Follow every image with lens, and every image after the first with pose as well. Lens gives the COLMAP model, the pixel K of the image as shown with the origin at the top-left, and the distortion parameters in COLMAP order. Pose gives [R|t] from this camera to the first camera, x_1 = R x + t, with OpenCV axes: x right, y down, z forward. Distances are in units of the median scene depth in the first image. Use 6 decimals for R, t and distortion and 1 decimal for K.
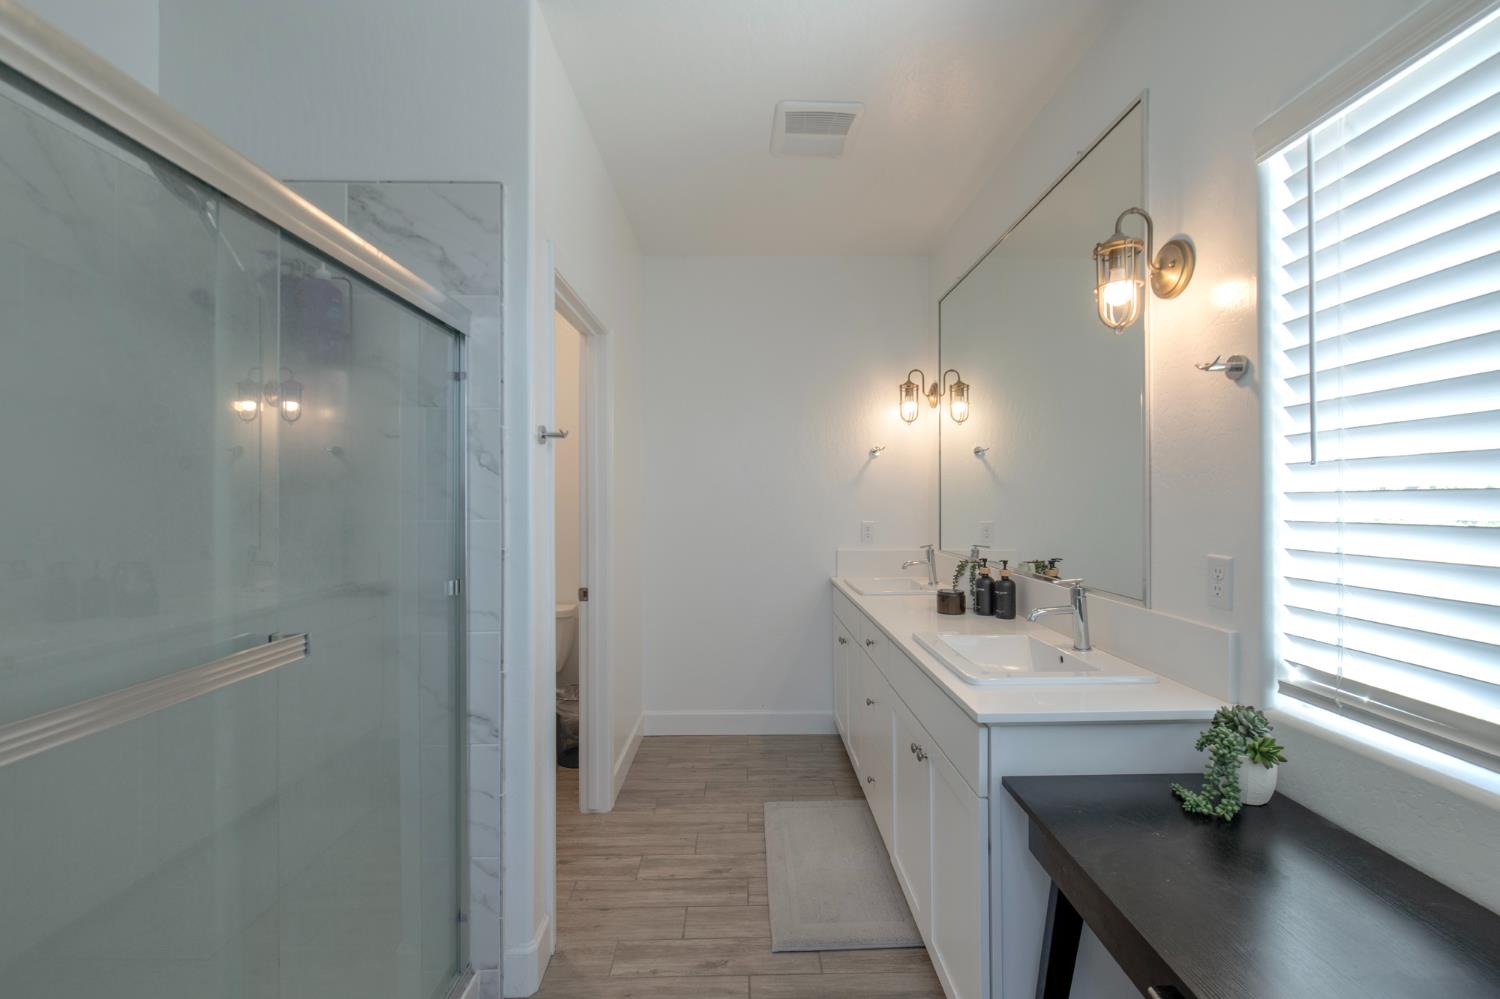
lens RADIAL K [[607.0, 0, 754.0], [0, 607.0, 496.8], [0, 0, 1]] dist [0.000551, 0.000001]
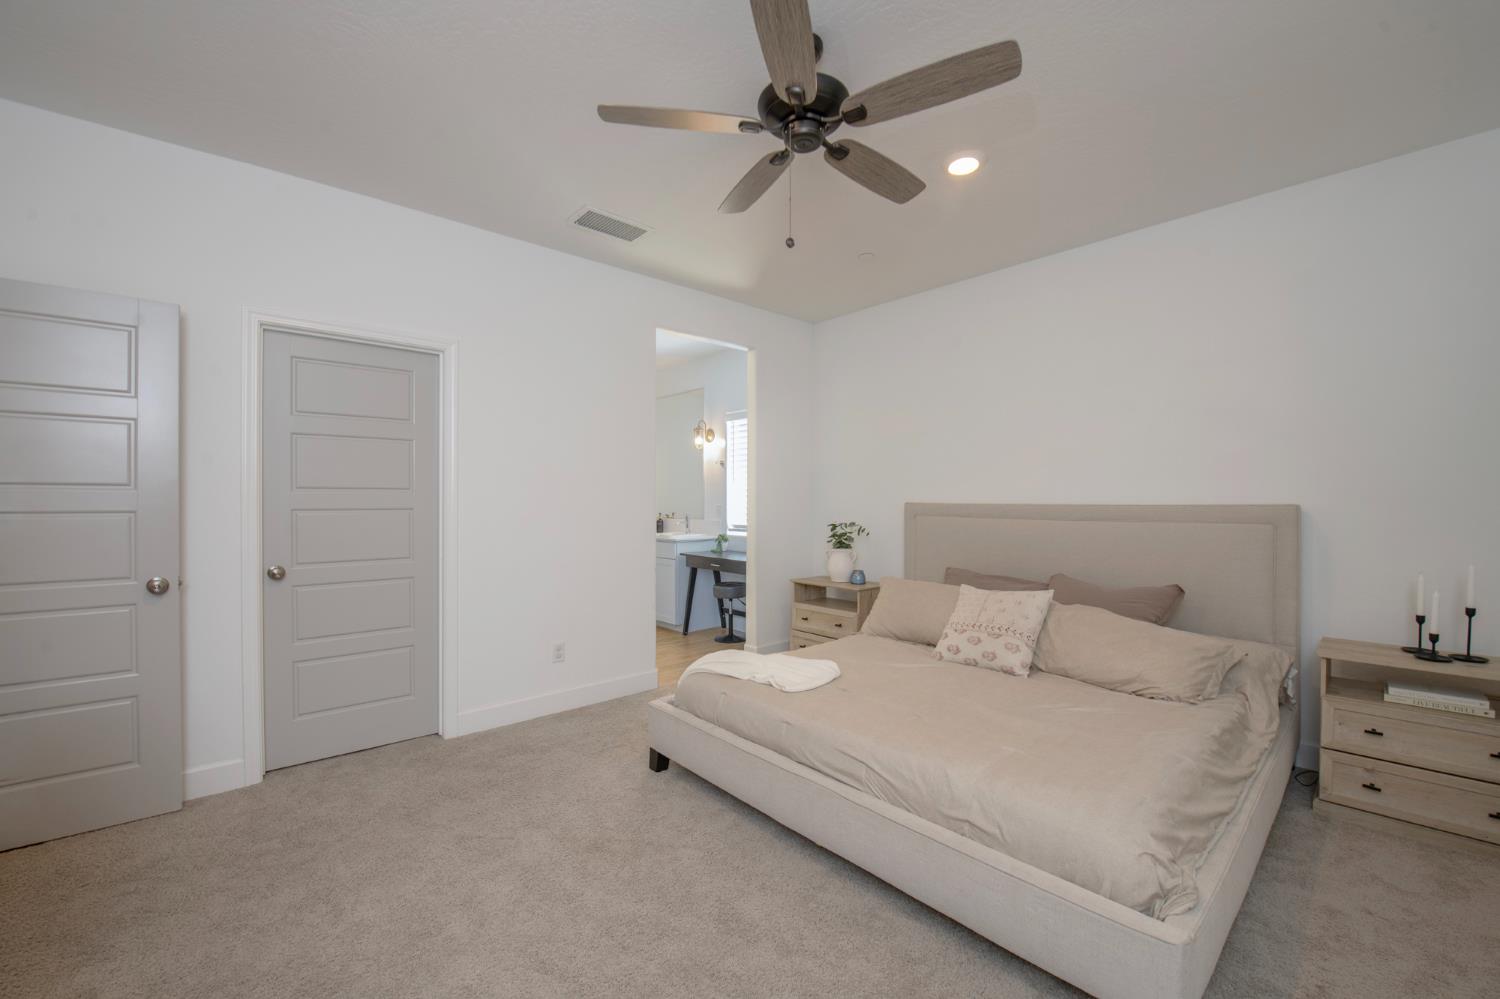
lens RADIAL K [[607.0, 0, 745.1], [0, 607.0, 497.2], [0, 0, 1]] dist [0.000551, 0.000001]
pose [[0.747130, 0.005236, 0.664658, -1.953668], [-0.007025, 0.999975, 0.000019, 0.036995], [-0.664641, -0.004684, 0.747148, -2.343632]]
